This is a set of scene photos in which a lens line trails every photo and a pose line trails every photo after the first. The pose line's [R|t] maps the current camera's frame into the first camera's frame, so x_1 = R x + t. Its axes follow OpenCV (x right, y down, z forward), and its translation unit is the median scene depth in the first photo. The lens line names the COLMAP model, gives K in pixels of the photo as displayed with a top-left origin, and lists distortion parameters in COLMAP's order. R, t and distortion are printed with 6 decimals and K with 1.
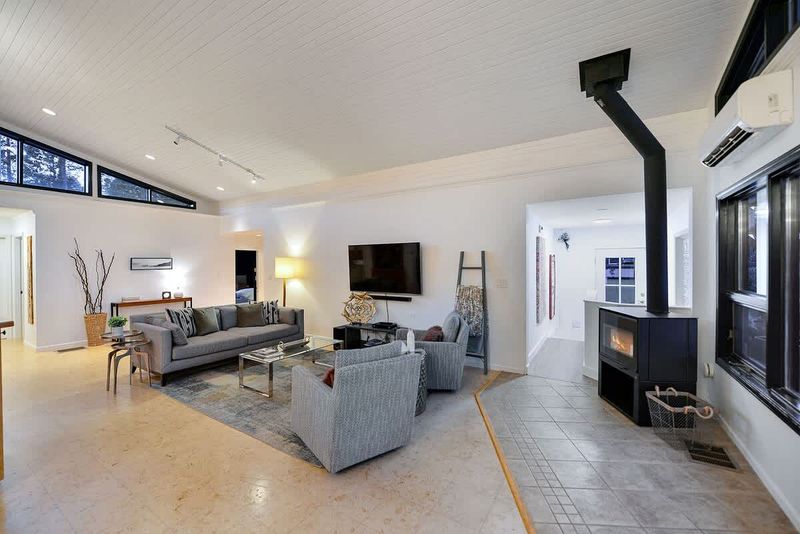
lens RADIAL K [[342.9, 0, 400.3], [0, 342.9, 278.2], [0, 0, 1]] dist [0.000102, -0.000186]
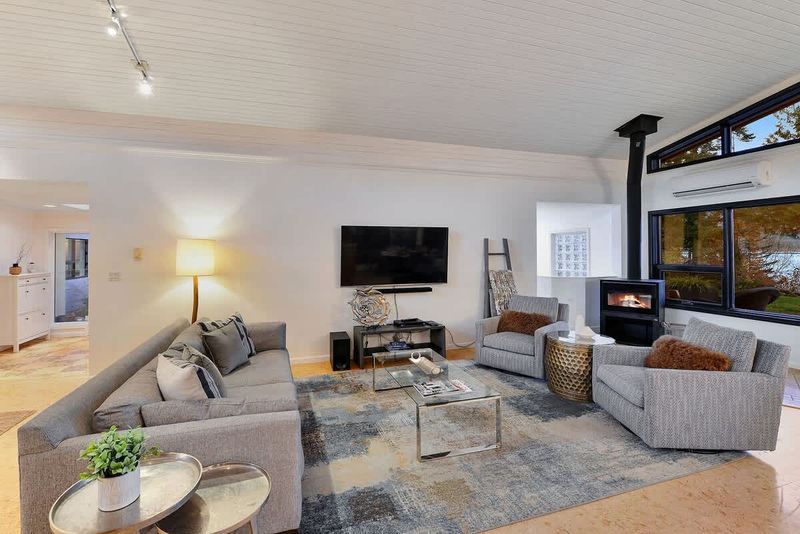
lens RADIAL K [[320.1, 0, 400.0], [0, 320.1, 267.0], [0, 0, 1]] dist [-0.000500, -0.000104]
pose [[0.644213, -0.042649, 0.763656, -0.743035], [0.035837, 0.999031, 0.025562, -0.024586], [-0.764006, 0.010900, 0.645117, 0.559002]]
